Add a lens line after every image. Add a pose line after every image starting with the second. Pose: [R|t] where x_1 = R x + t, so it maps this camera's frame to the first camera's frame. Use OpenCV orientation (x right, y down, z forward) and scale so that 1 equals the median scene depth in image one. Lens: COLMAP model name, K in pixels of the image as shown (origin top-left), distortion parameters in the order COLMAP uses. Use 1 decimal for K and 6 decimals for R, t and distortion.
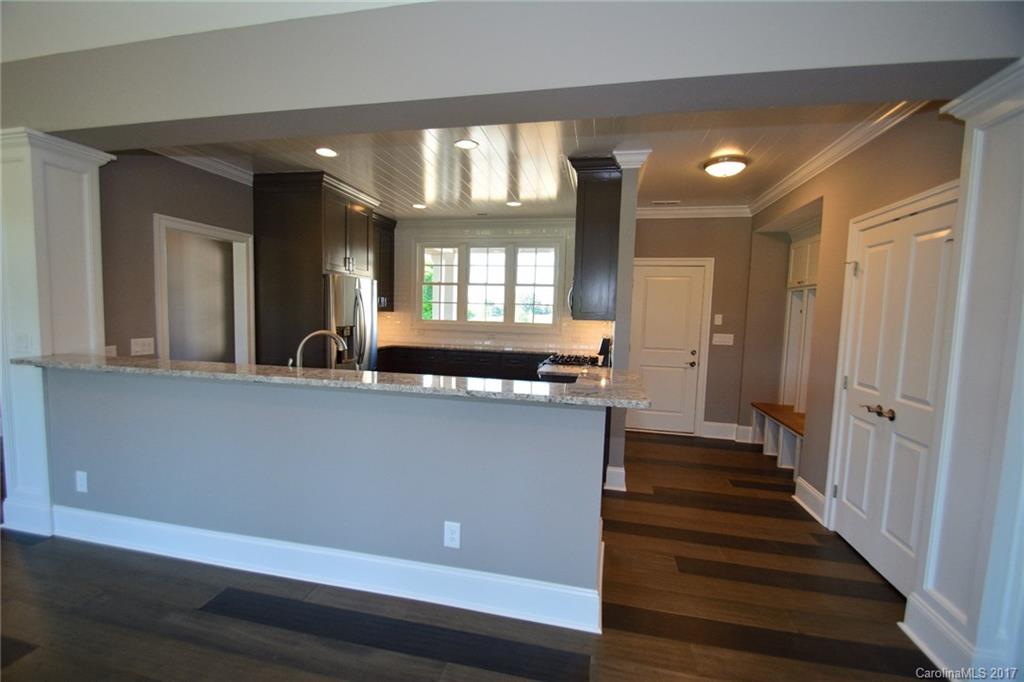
lens RADIAL K [[450.2, 0, 503.9], [0, 450.2, 344.6], [0, 0, 1]] dist [0.001167, -0.004006]
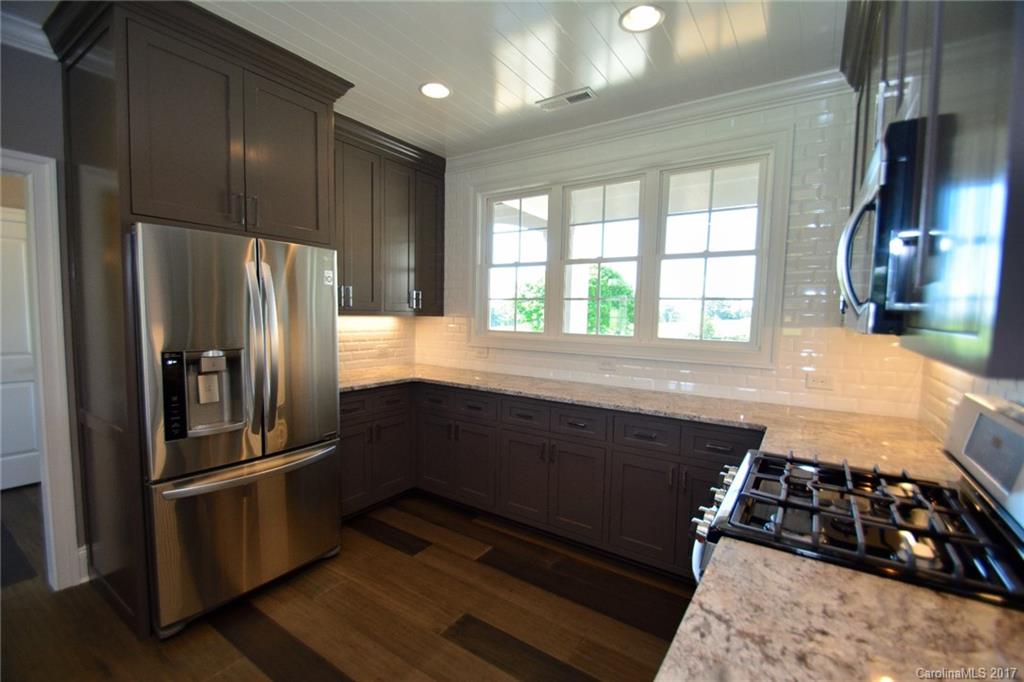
lens RADIAL K [[450.2, 0, 497.8], [0, 450.2, 348.8], [0, 0, 1]] dist [0.001167, -0.004006]
pose [[0.918328, 0.023045, -0.395149, 0.067895], [-0.028313, 0.999571, -0.007505, -0.035395], [0.394806, 0.018080, 0.918587, 0.612892]]
